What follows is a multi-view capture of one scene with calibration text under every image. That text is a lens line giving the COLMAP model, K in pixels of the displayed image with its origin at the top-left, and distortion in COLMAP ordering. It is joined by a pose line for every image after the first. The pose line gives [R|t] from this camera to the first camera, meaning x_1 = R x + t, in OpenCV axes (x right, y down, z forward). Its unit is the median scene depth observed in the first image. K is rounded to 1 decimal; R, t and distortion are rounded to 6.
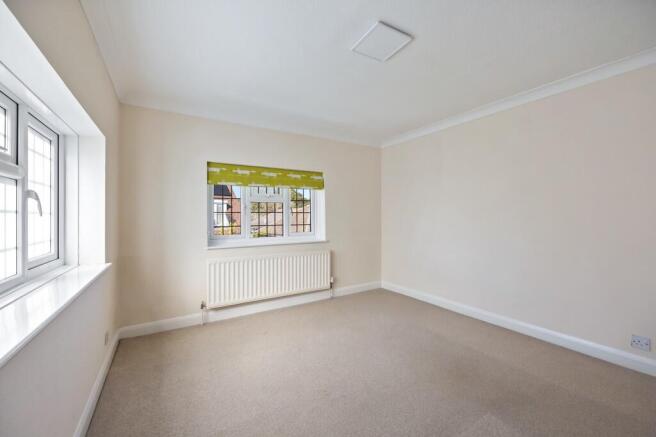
lens RADIAL K [[262.9, 0, 331.4], [0, 262.9, 217.4], [0, 0, 1]] dist [-0.000784, -0.000085]
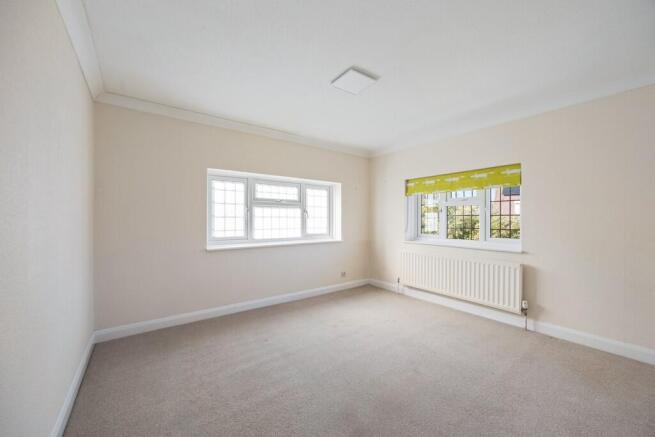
lens RADIAL K [[262.5, 0, 333.1], [0, 262.5, 218.1], [0, 0, 1]] dist [-0.000784, -0.000085]
pose [[0.086236, 0.002243, -0.996272, 0.771350], [-0.011065, 0.999938, 0.001293, -0.004472], [0.996213, 0.010913, 0.086256, 0.429093]]
